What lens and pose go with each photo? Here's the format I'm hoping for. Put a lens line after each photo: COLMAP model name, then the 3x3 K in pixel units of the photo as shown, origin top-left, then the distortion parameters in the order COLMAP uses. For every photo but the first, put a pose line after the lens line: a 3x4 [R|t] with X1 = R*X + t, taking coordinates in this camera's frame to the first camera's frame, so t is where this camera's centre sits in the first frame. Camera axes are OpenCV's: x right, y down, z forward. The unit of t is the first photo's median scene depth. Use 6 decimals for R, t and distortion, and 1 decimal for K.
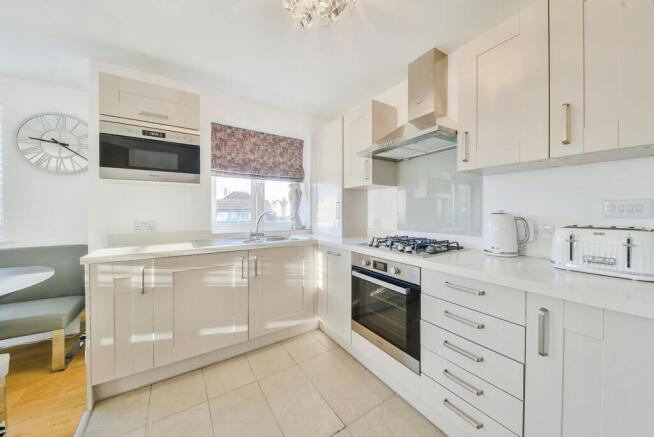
lens RADIAL K [[228.6, 0, 326.2], [0, 228.6, 215.2], [0, 0, 1]] dist [0.000288, -0.000070]
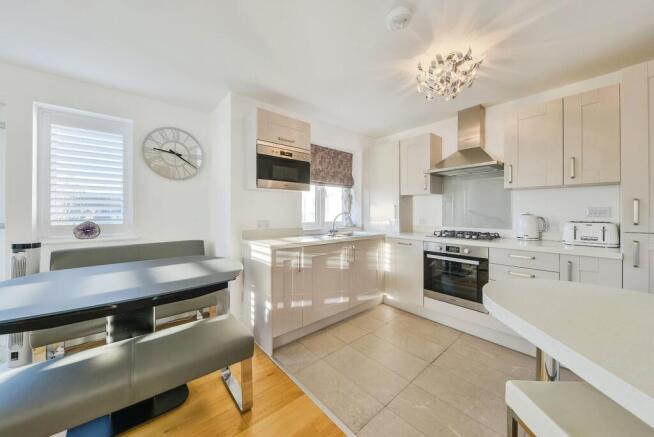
lens RADIAL K [[236.8, 0, 326.8], [0, 236.8, 213.5], [0, 0, 1]] dist [0.012749, -0.000083]
pose [[0.989600, 0.002566, 0.143821, -0.646328], [-0.001157, 0.999951, -0.009875, 0.002551], [-0.143839, 0.009605, 0.989554, -0.348923]]
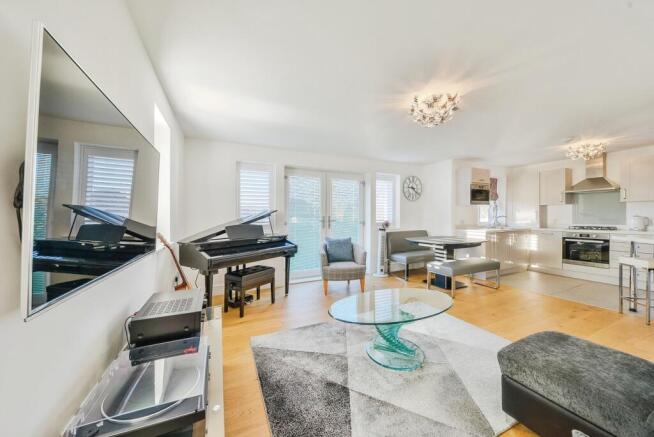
lens RADIAL K [[233.2, 0, 327.0], [0, 233.2, 218.5], [0, 0, 1]] dist [0.000809, 0.000020]
pose [[0.992116, -0.003215, -0.125279, -1.983202], [0.002302, 0.999970, -0.007435, 0.024639], [0.125299, 0.007088, 0.992094, -1.742136]]
